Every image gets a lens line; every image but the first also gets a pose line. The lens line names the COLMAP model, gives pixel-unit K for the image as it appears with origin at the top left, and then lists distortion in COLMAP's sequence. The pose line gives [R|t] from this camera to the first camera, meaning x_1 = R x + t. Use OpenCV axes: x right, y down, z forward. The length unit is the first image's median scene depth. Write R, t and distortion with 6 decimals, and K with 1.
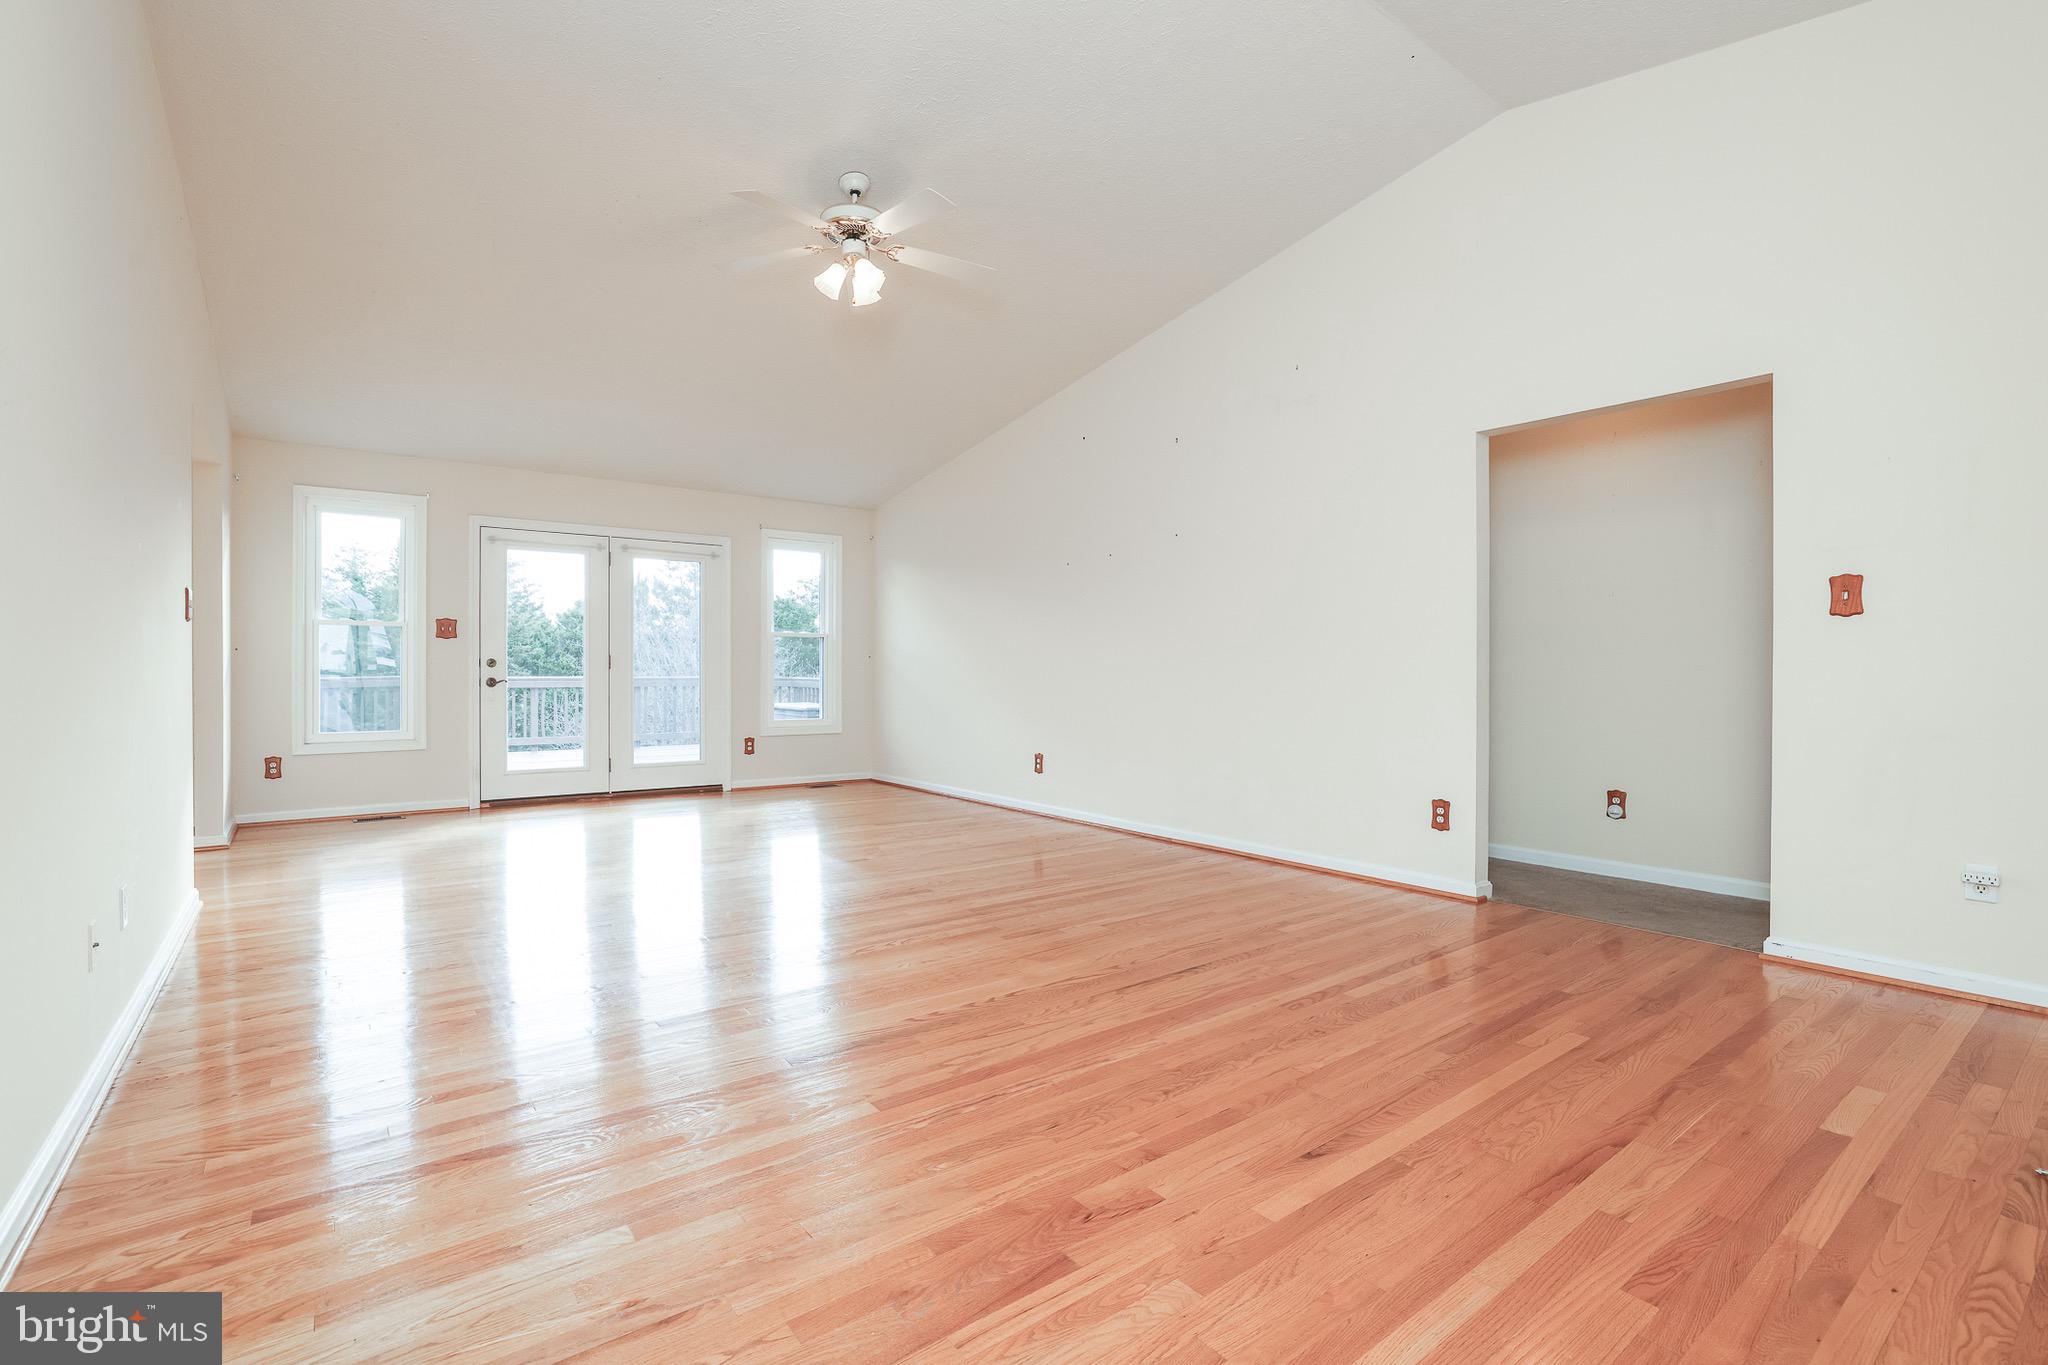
lens RADIAL K [[915.5, 0, 1014.0], [0, 915.5, 677.8], [0, 0, 1]] dist [-0.025674, 0.000168]
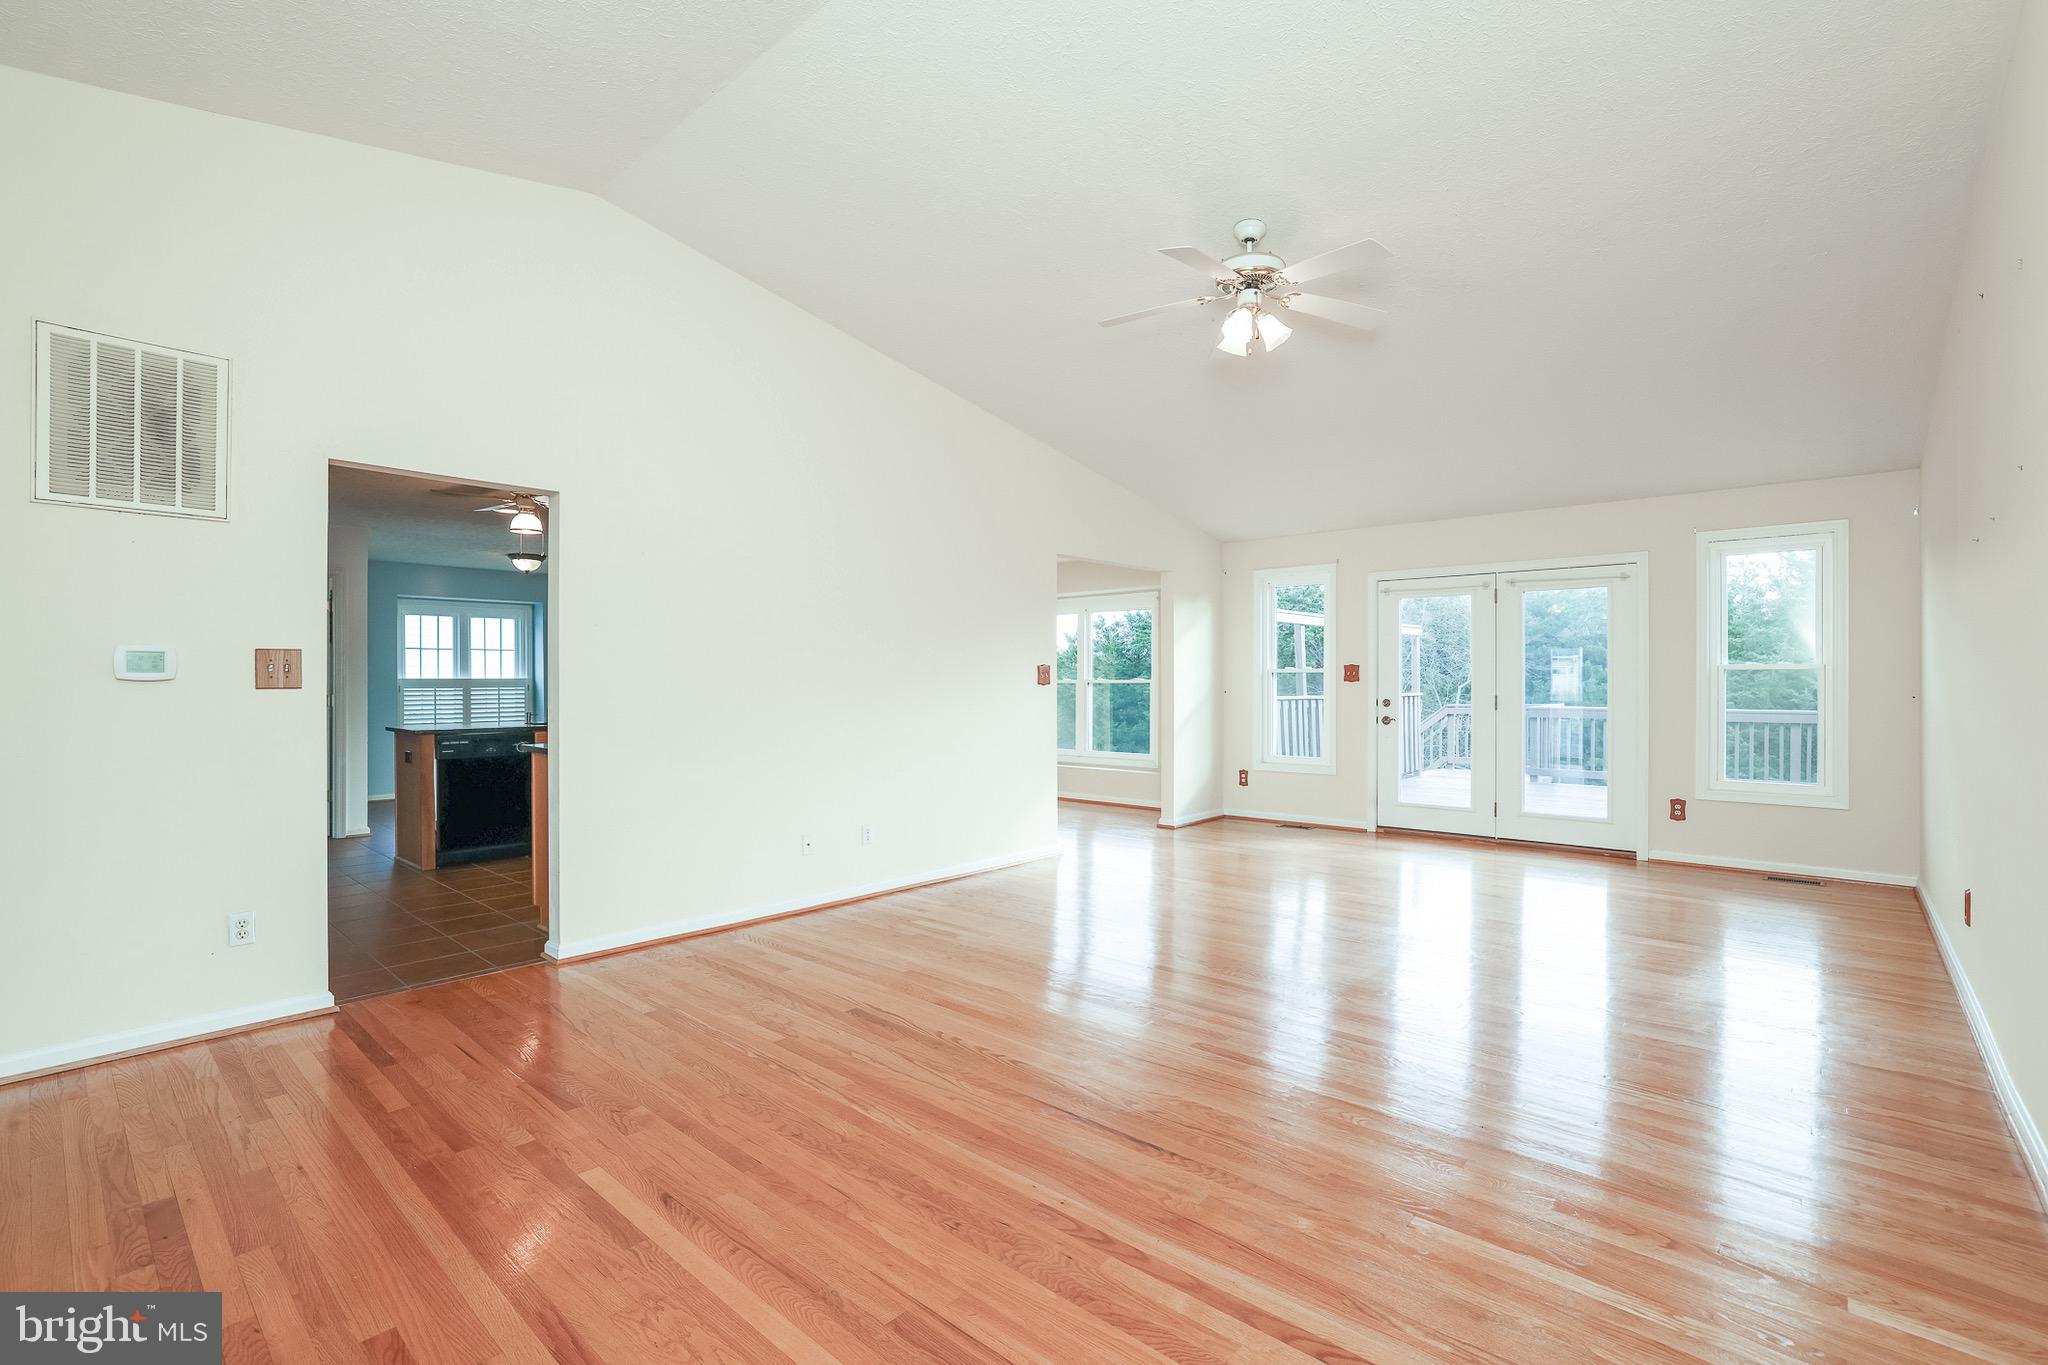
lens RADIAL K [[915.5, 0, 1014.0], [0, 915.5, 677.8], [0, 0, 1]] dist [-0.025674, 0.000168]
pose [[0.201690, -0.007227, -0.979423, 0.430413], [-0.010268, 0.999902, -0.009493, -0.032471], [0.979396, 0.011971, 0.201596, 0.336227]]
